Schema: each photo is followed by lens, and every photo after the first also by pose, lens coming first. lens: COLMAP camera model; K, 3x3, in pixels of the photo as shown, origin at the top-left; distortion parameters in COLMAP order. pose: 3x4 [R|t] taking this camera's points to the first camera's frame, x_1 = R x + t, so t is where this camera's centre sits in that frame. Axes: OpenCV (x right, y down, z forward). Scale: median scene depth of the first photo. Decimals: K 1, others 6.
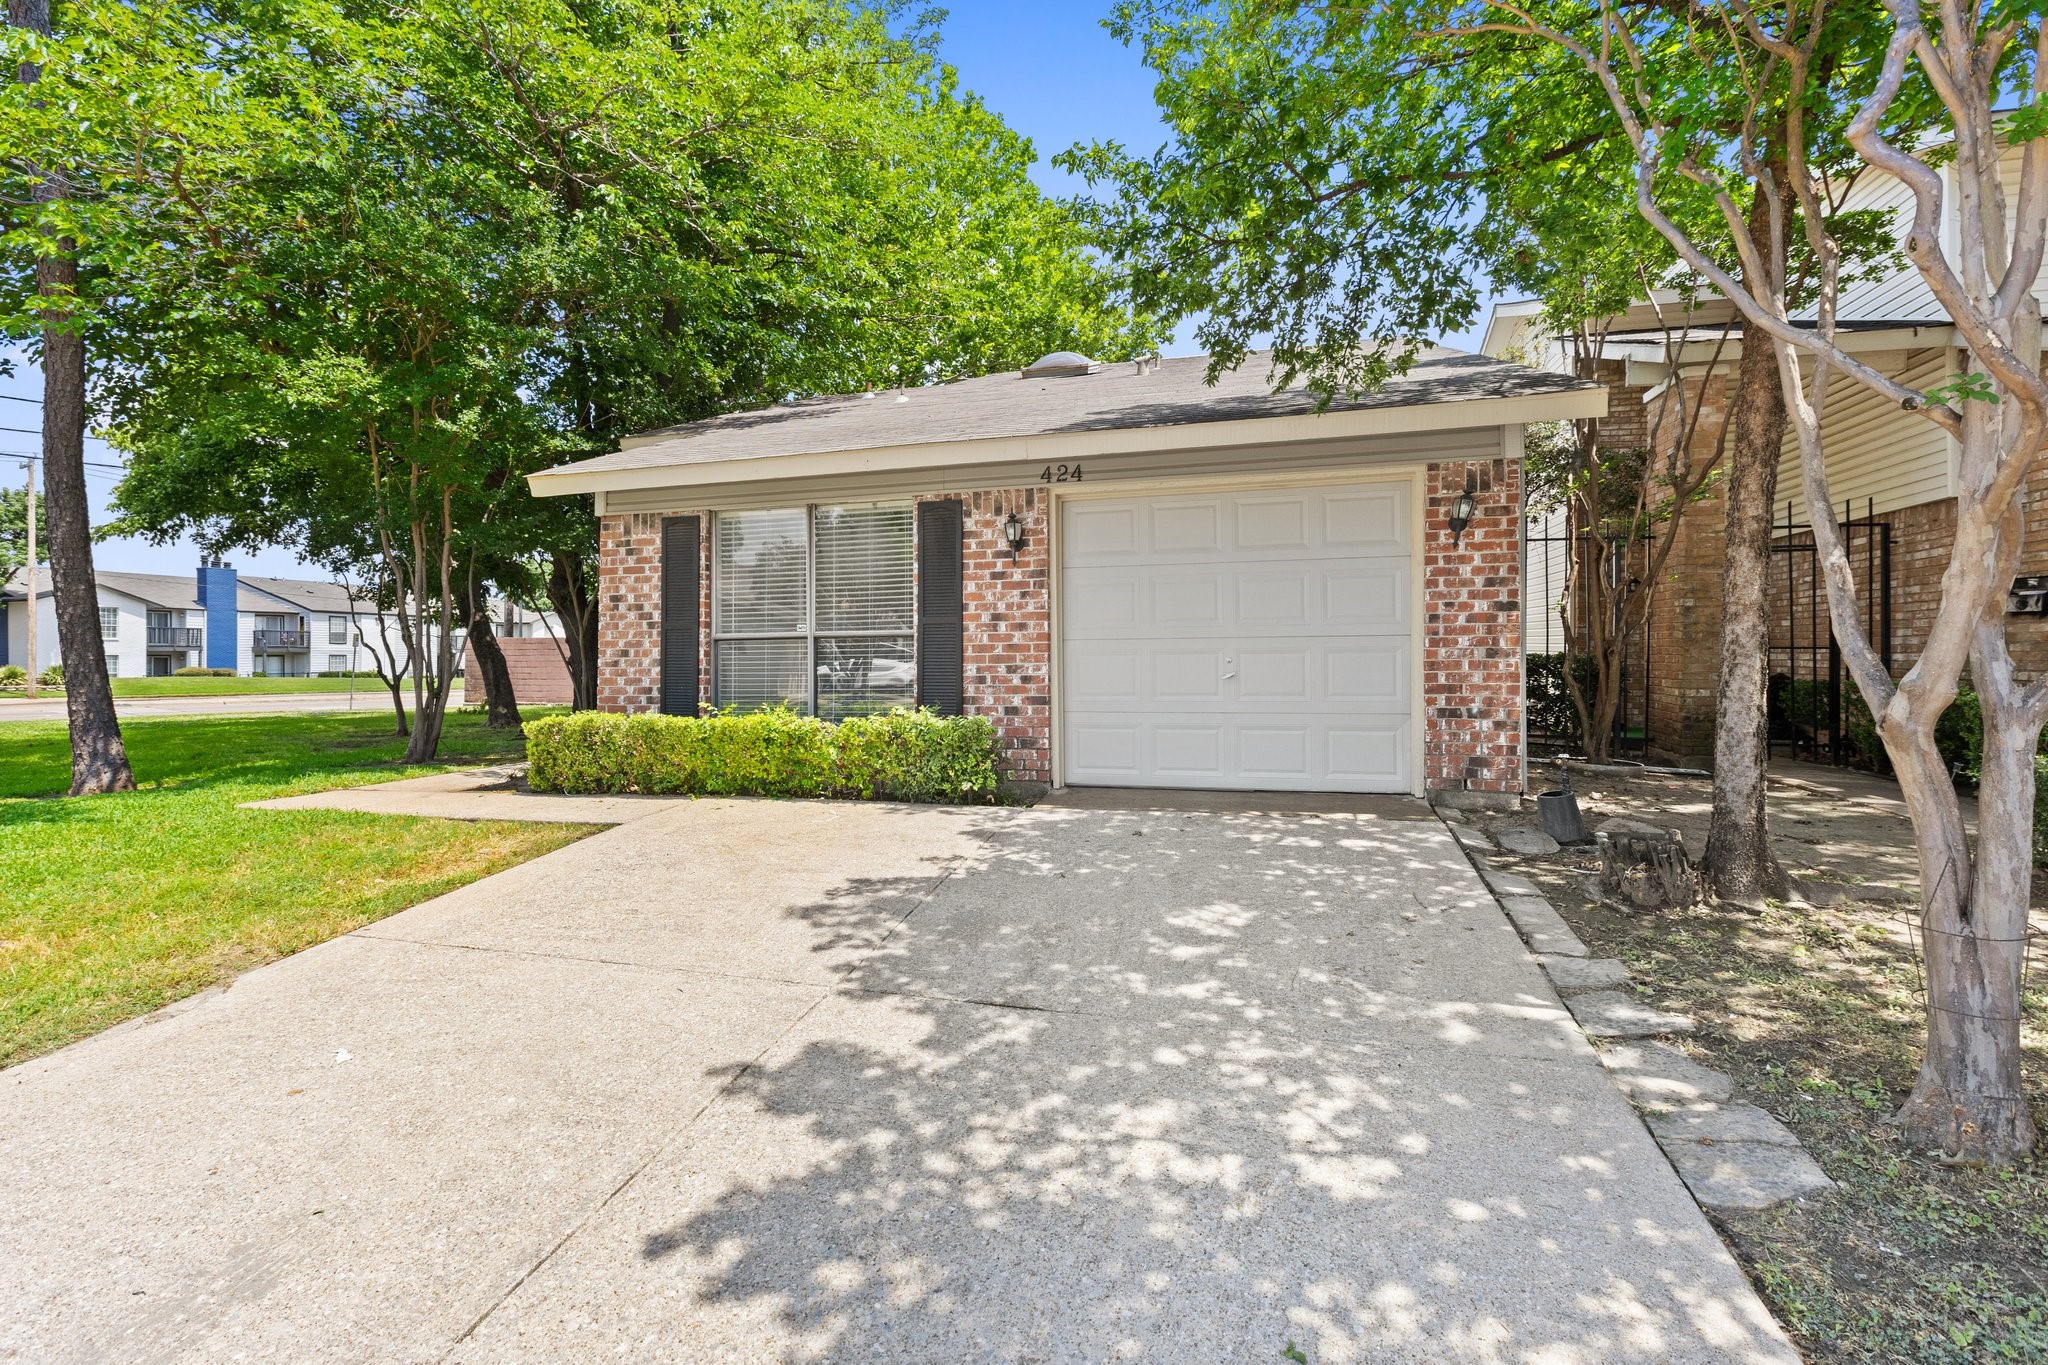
lens RADIAL K [[958.4, 0, 1023.6], [0, 958.4, 656.9], [0, 0, 1]] dist [-0.000425, 0.004188]
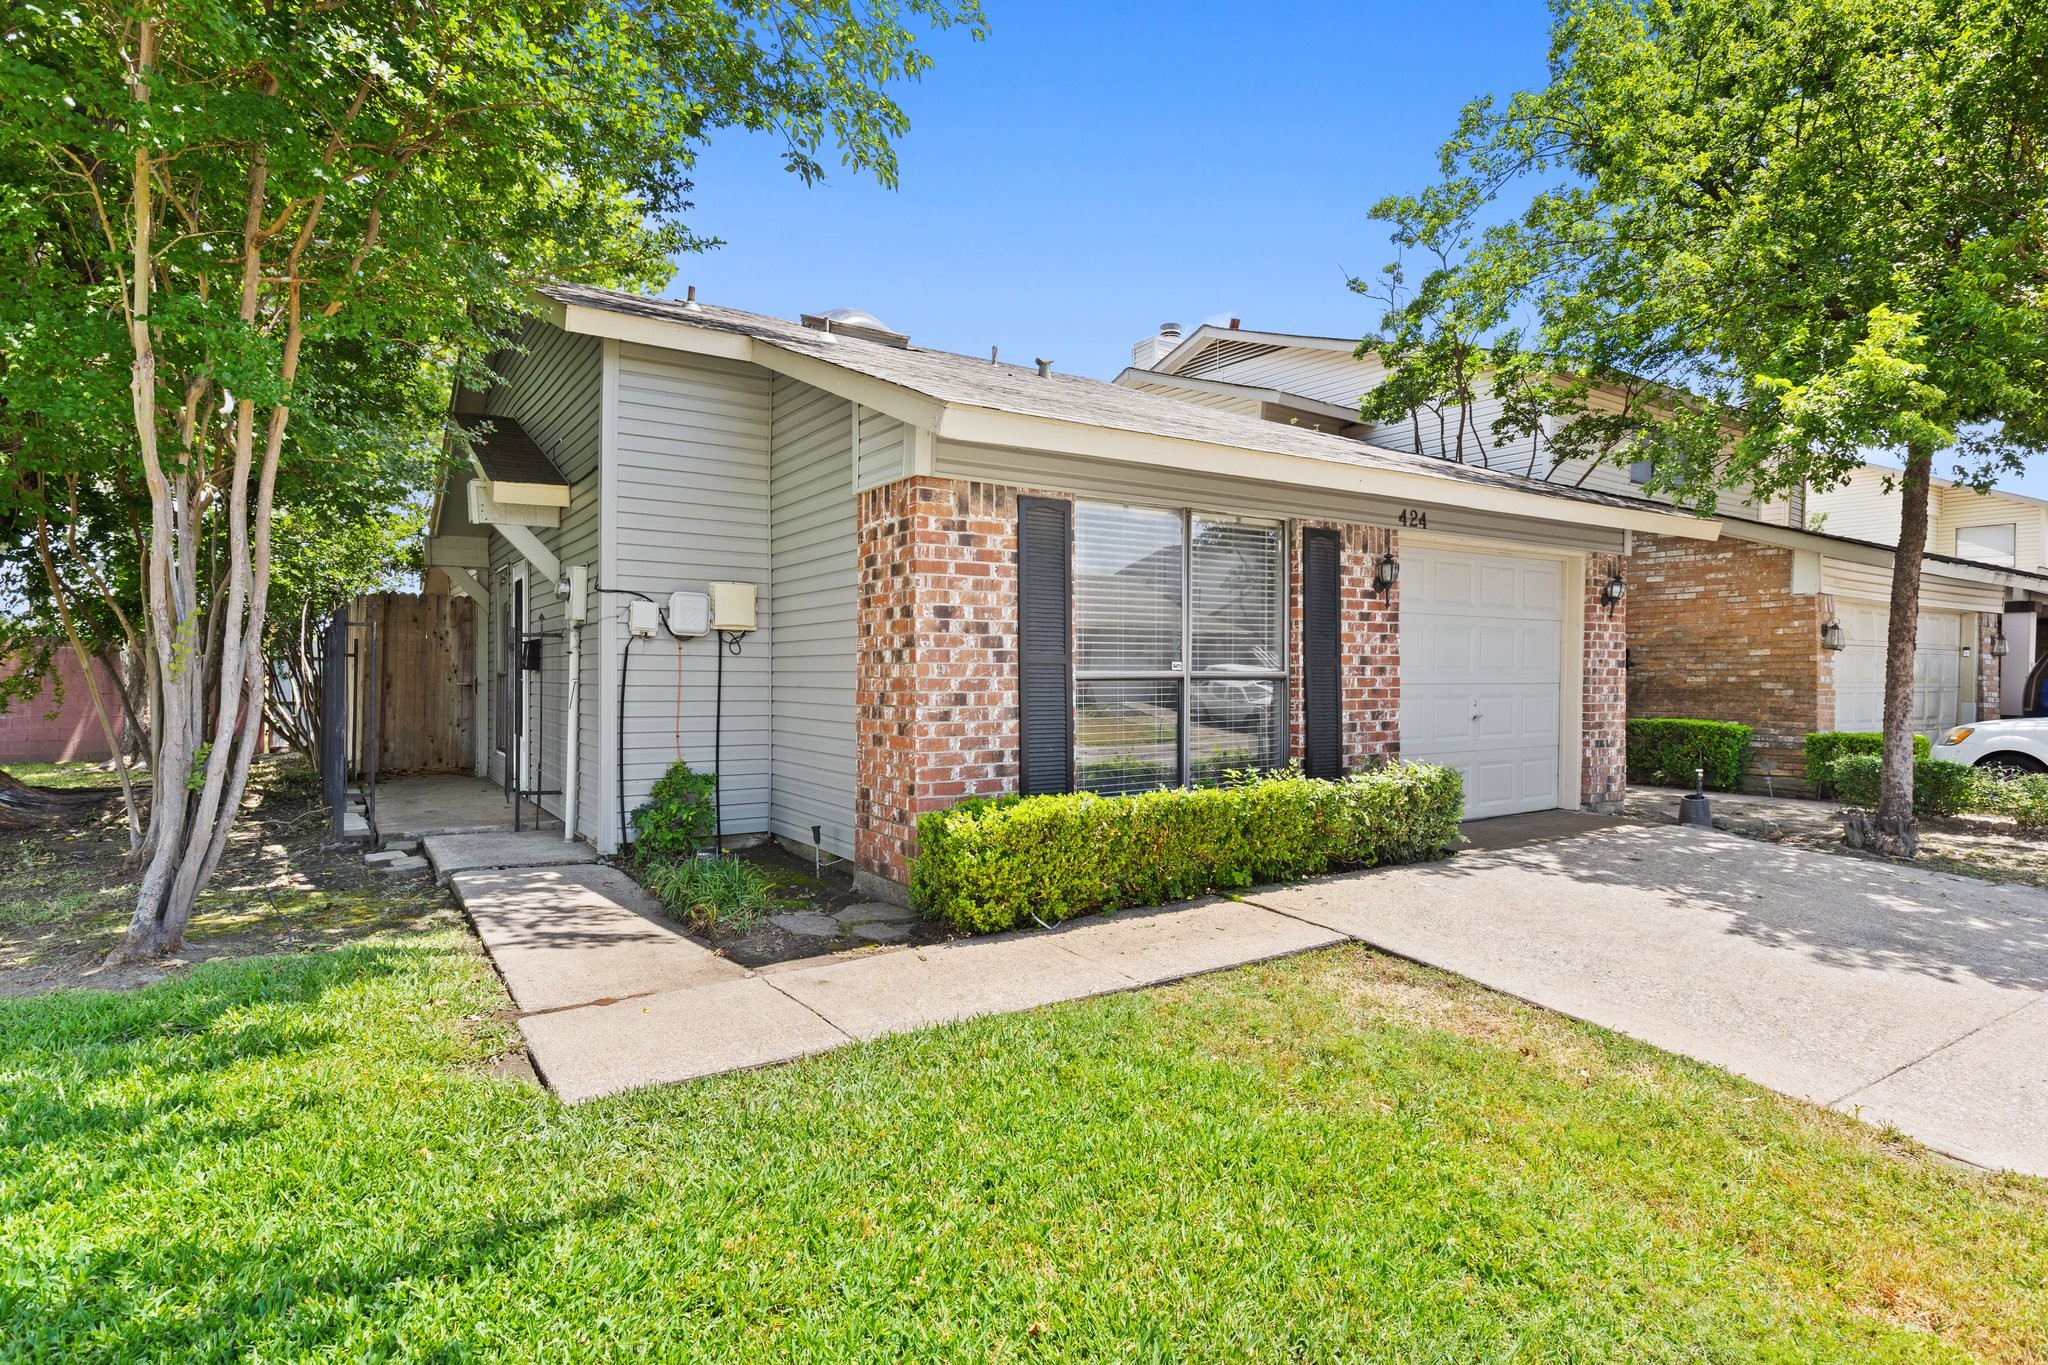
lens RADIAL K [[1066.6, 0, 1029.4], [0, 1066.6, 681.6], [0, 0, 1]] dist [-0.004168, -0.001323]
pose [[0.648395, 0.004300, 0.761292, -1.139615], [-0.010368, 0.999941, 0.003182, -0.022489], [-0.761234, -0.009956, 0.648401, 0.626188]]
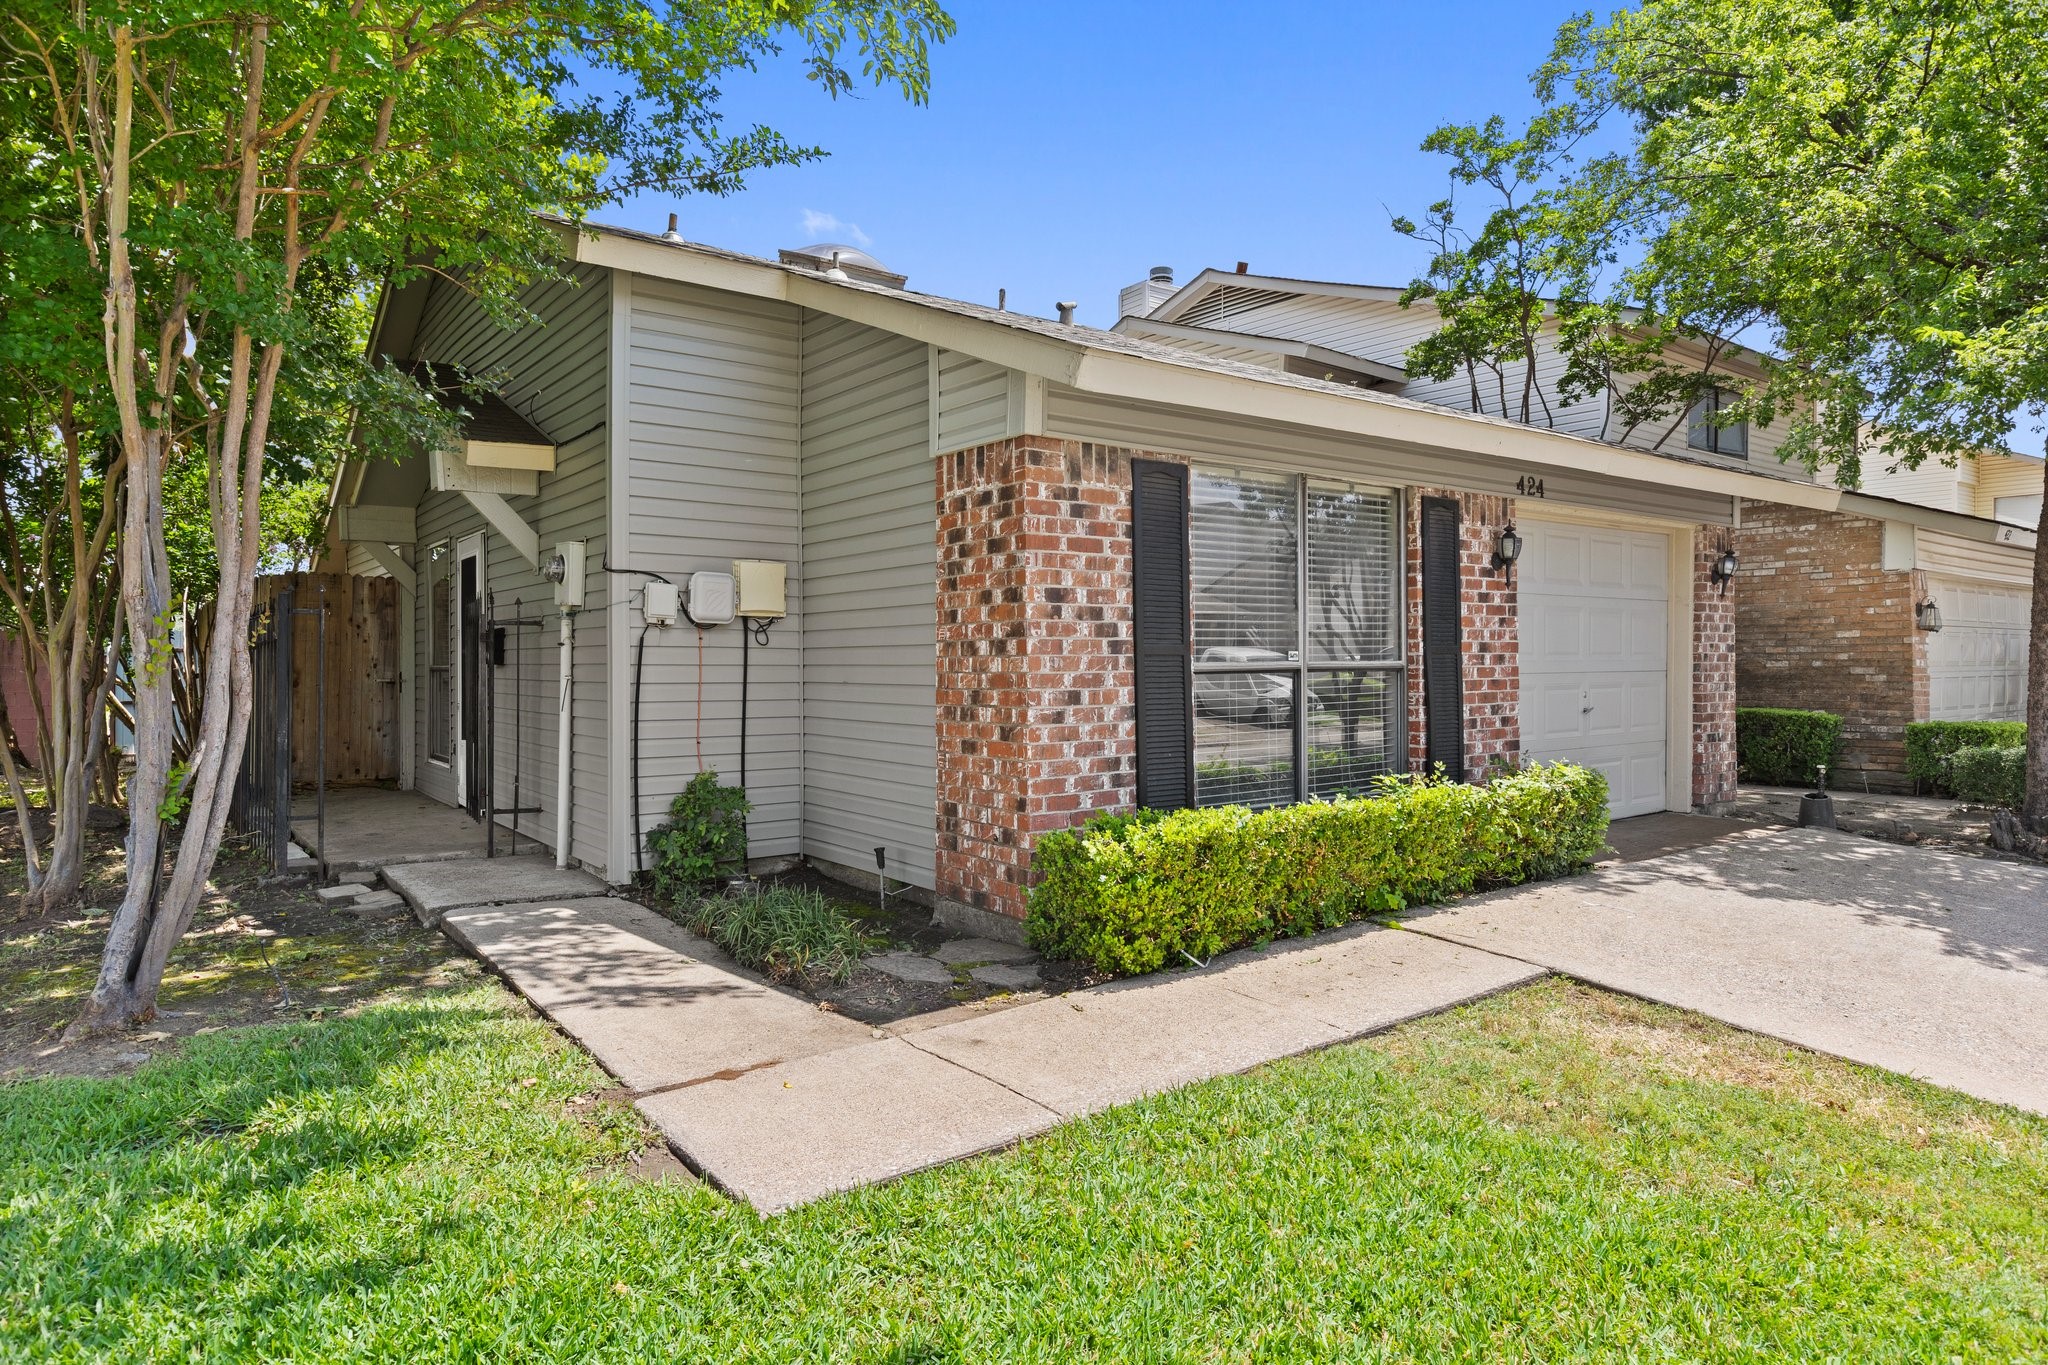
lens RADIAL K [[1196.1, 0, 1025.4], [0, 1196.1, 660.5], [0, 0, 1]] dist [-0.002801, -0.004342]
pose [[0.603839, 0.005312, 0.797089, -1.196106], [-0.003001, 0.999986, -0.004391, -0.026719], [-0.797101, 0.000260, 0.603846, 0.758765]]
